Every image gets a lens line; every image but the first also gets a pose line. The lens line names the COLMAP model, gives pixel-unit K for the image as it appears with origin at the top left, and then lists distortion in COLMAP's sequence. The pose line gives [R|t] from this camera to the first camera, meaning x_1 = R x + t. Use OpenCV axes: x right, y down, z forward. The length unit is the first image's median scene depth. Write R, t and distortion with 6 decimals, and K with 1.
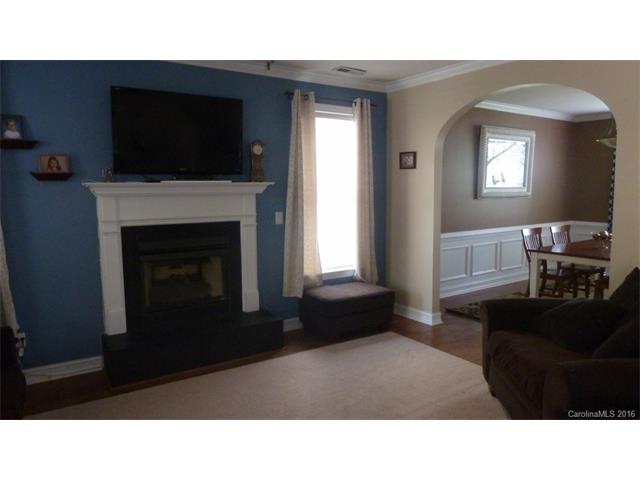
lens RADIAL K [[462.6, 0, 320.0], [0, 462.6, 240.0], [0, 0, 1]] dist [-0.009130, -0.003271]
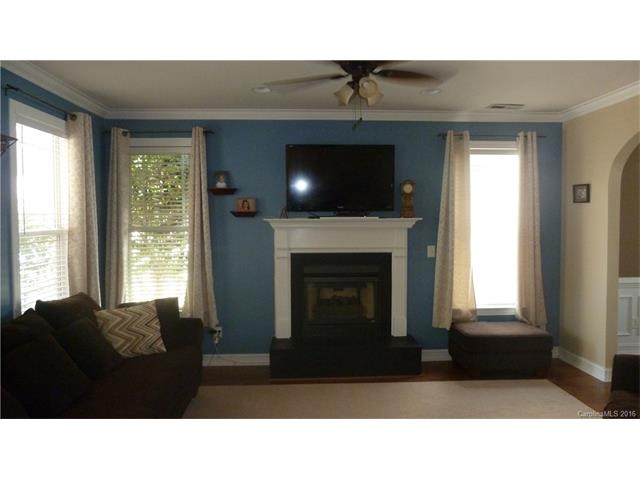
lens RADIAL K [[462.6, 0, 320.0], [0, 462.6, 240.0], [0, 0, 1]] dist [-0.009130, -0.003271]
pose [[0.854579, 0.027419, -0.518598, 0.247775], [-0.060424, 0.997073, -0.046854, -0.008590], [0.515795, 0.071376, 0.853734, -0.035108]]
